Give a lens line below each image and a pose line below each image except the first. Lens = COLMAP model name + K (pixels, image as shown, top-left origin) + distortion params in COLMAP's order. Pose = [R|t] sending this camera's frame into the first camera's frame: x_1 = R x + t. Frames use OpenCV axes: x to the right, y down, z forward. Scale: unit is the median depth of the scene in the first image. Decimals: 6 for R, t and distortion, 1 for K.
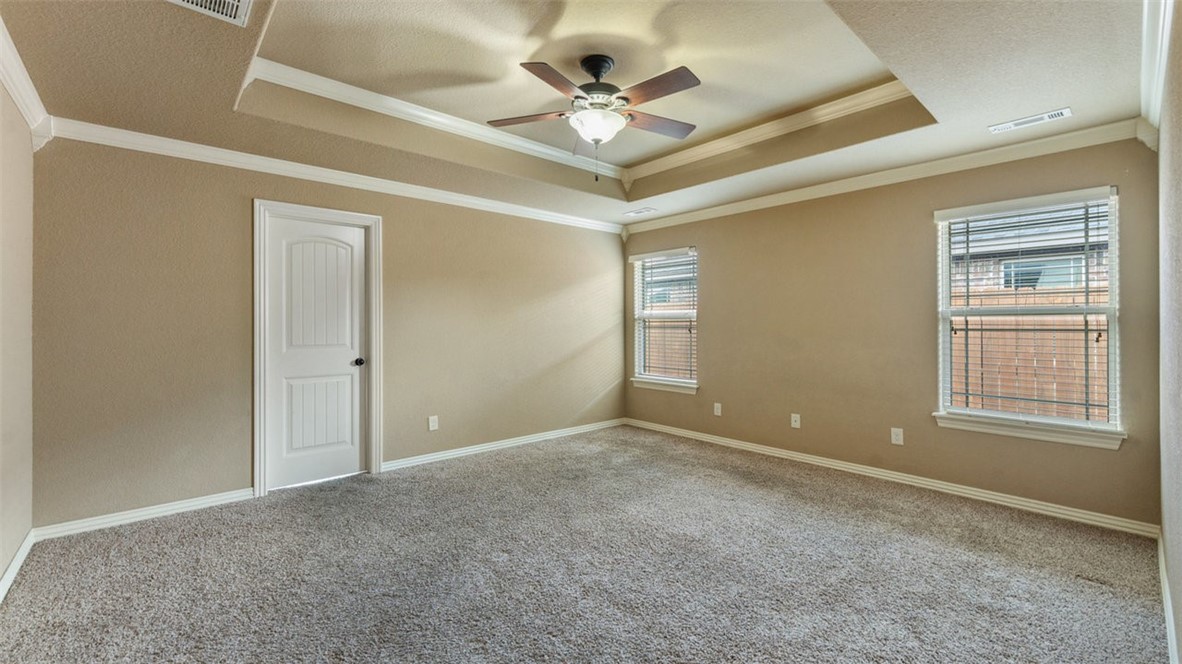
lens RADIAL K [[485.9, 0, 591.0], [0, 485.9, 332.0], [0, 0, 1]] dist [0.001608, 0.000129]
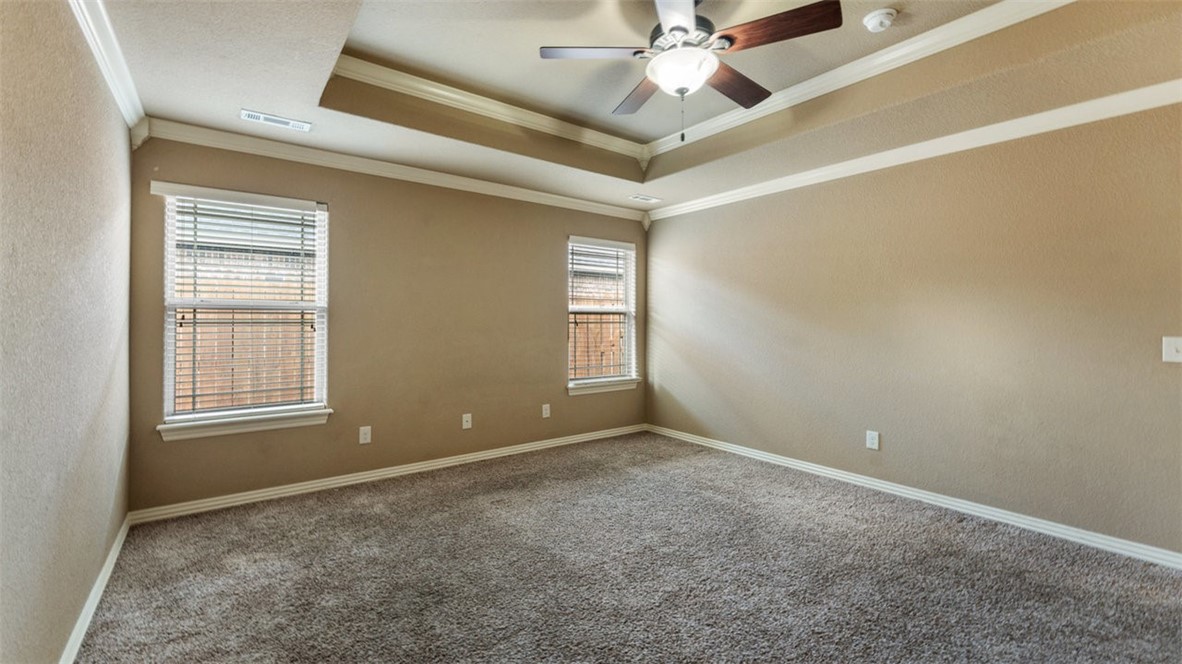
lens RADIAL K [[485.9, 0, 591.0], [0, 485.9, 332.0], [0, 0, 1]] dist [0.001608, 0.000129]
pose [[0.078023, -0.035892, 0.996305, -0.567673], [0.002964, 0.999356, 0.035770, -0.028455], [-0.996947, 0.000162, 0.078079, 0.765797]]
